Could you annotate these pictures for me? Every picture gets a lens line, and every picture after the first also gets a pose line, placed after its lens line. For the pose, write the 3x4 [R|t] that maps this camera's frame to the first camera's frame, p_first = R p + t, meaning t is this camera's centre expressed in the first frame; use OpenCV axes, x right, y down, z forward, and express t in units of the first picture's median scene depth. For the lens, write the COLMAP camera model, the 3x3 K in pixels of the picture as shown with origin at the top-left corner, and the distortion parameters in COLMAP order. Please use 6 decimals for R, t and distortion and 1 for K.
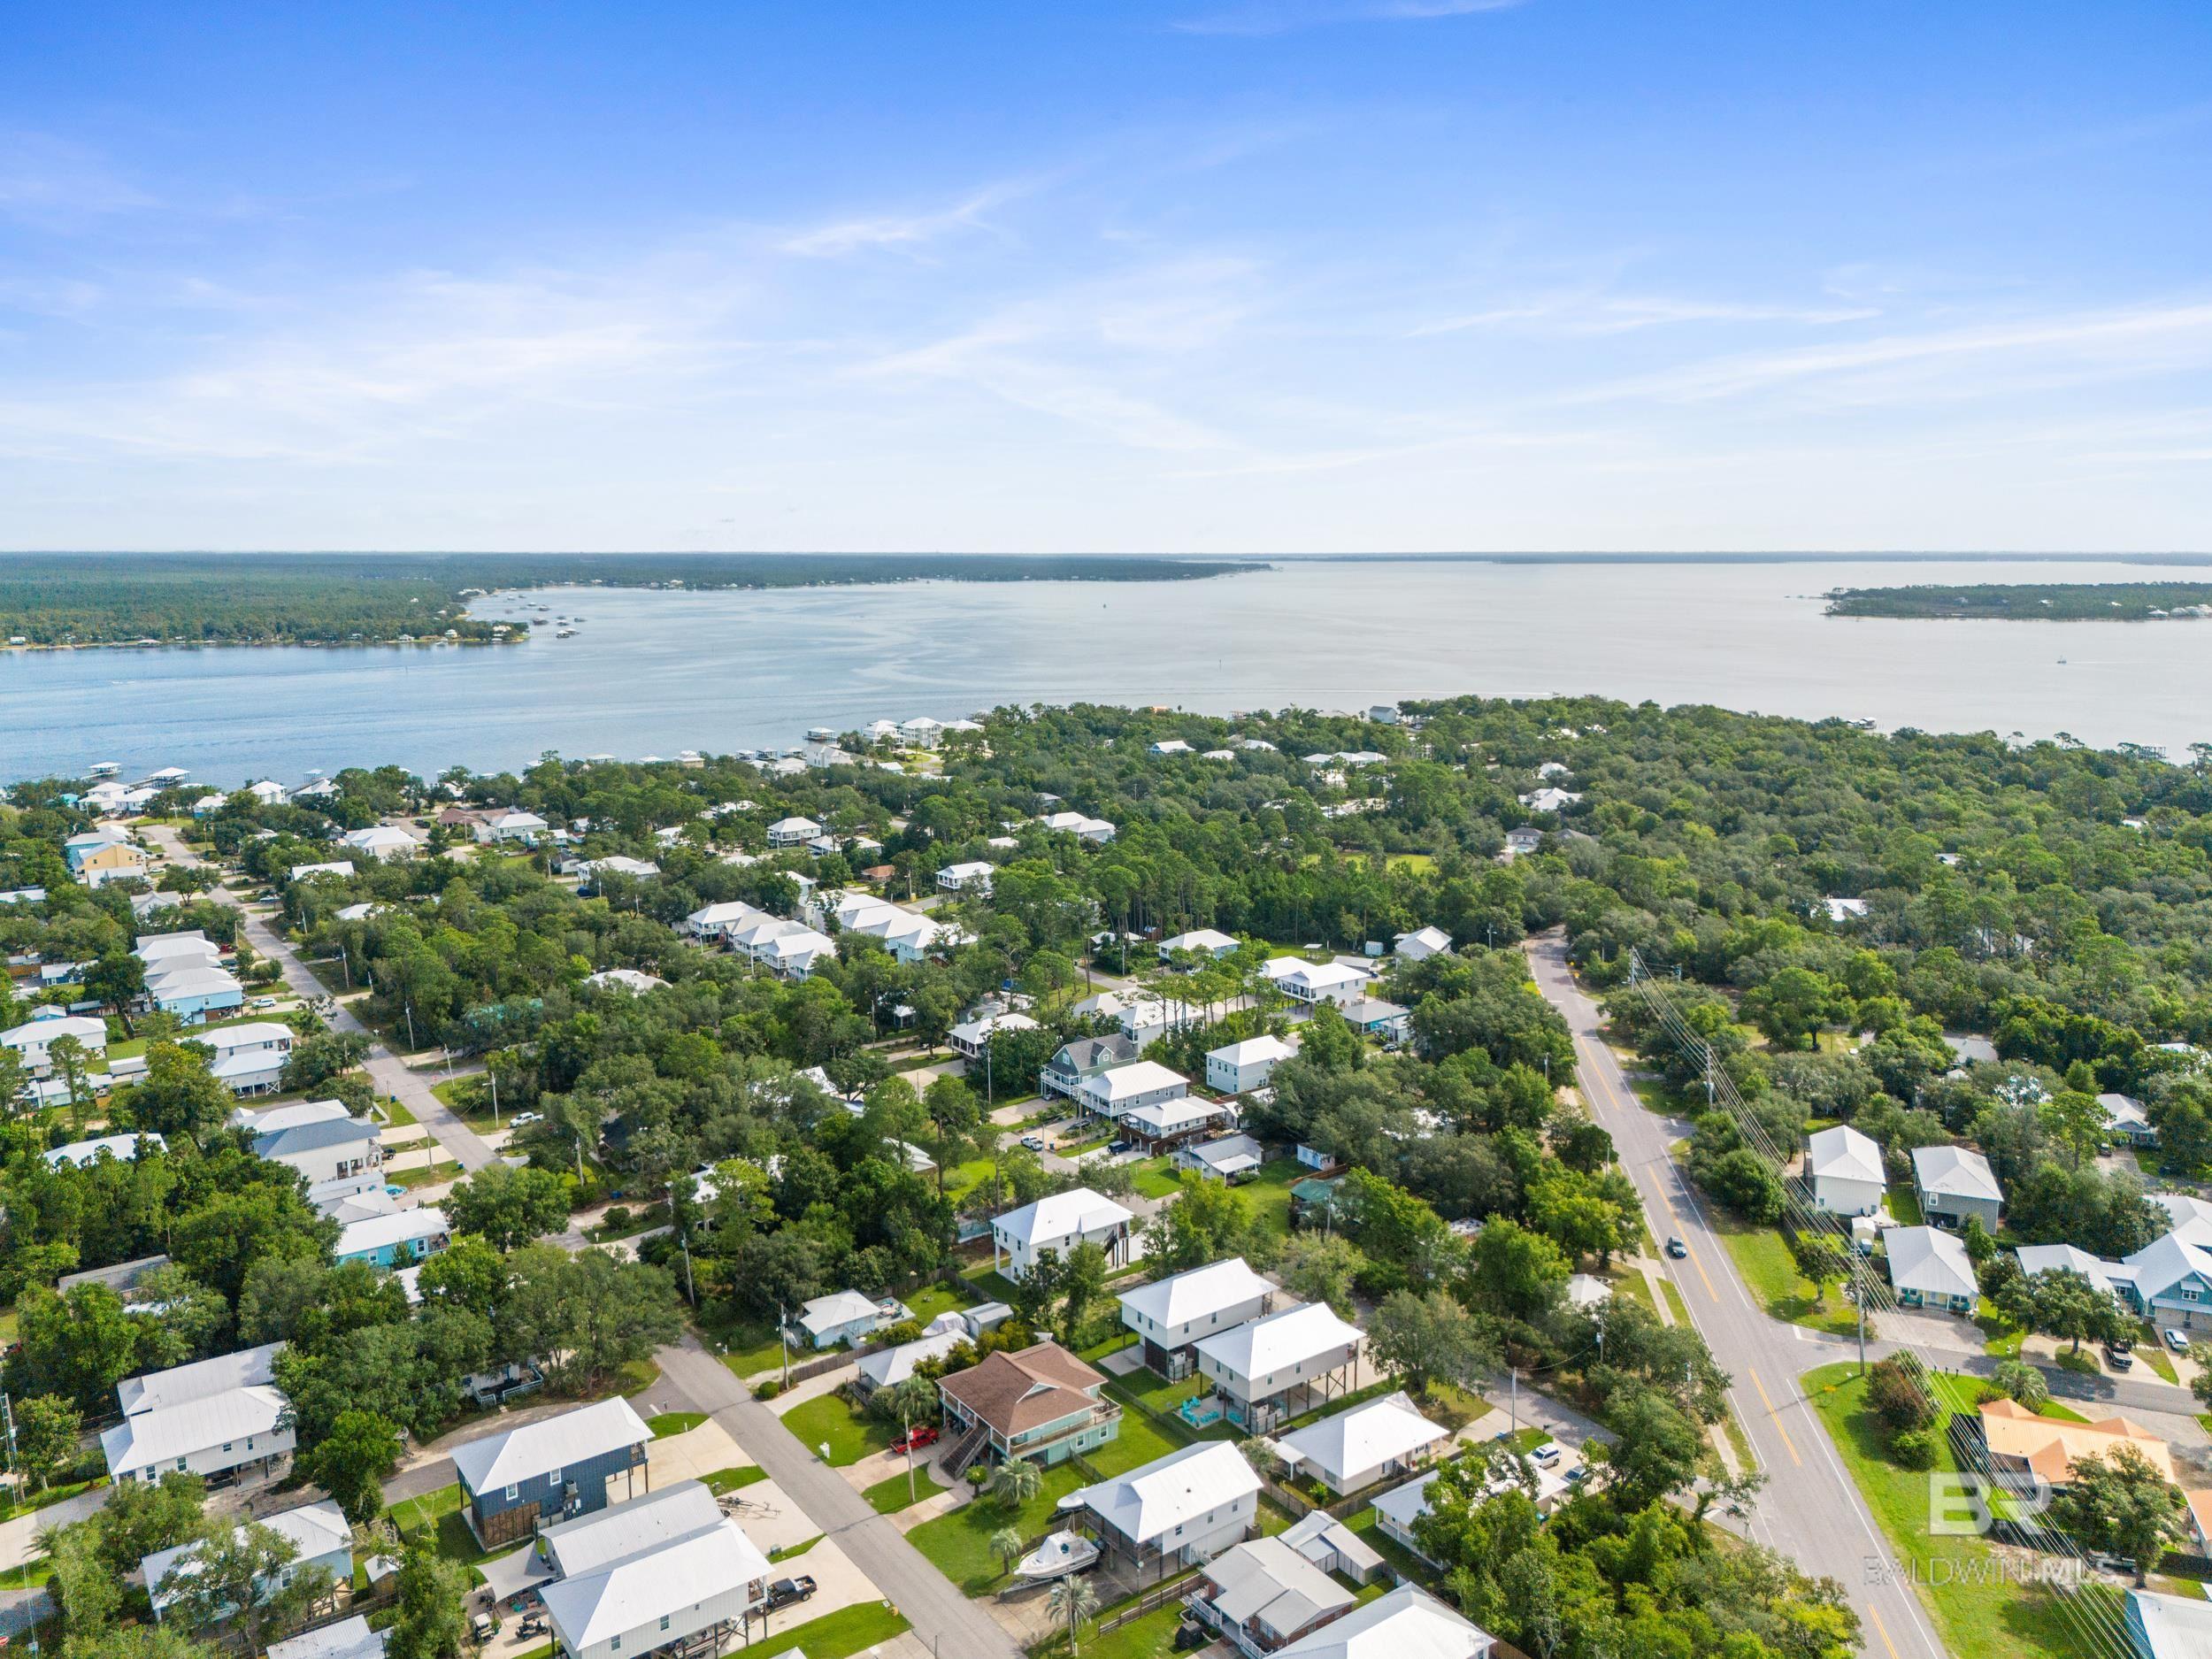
lens RADIAL K [[1665.5, 0, 1111.2], [0, 1665.5, 813.7], [0, 0, 1]] dist [0.052400, -0.025331]
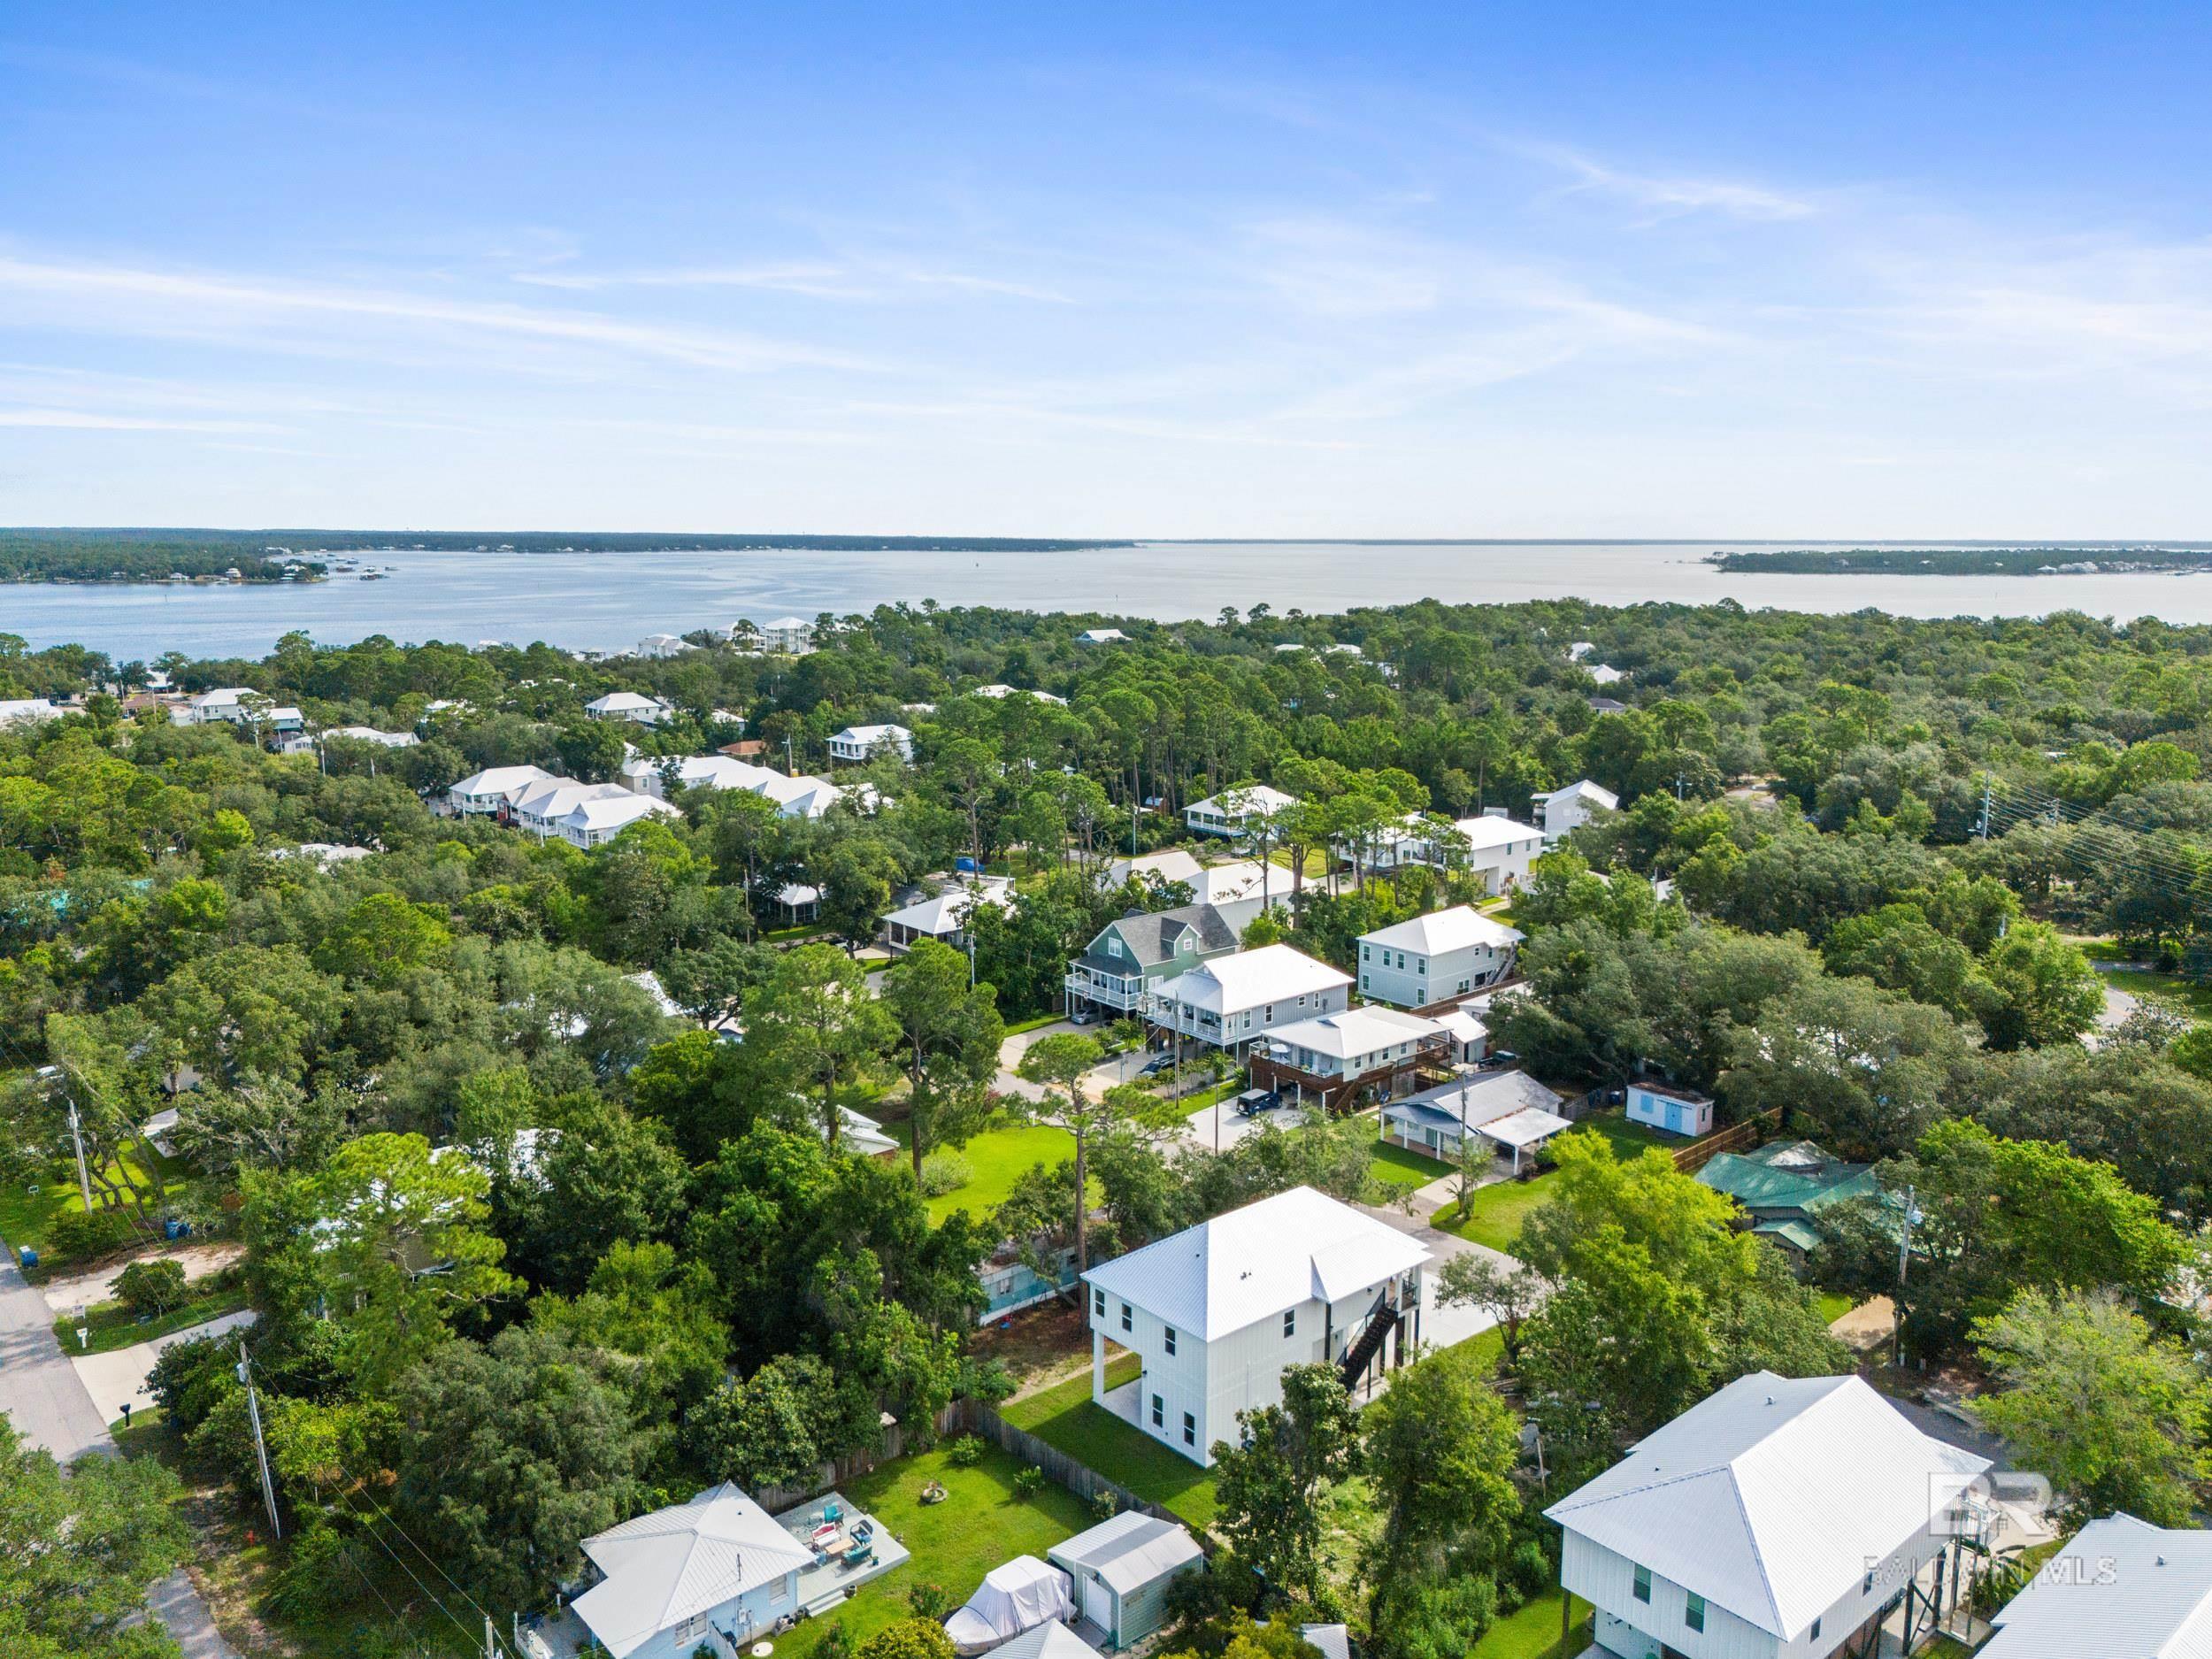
lens RADIAL K [[1665.5, 0, 1103.2], [0, 1665.5, 852.3], [0, 0, 1]] dist [0.052400, -0.025331]
pose [[0.996675, -0.010768, 0.080762, -0.078063], [0.008497, 0.999560, 0.028415, 0.106313], [-0.081032, -0.027634, 0.996328, 0.488004]]
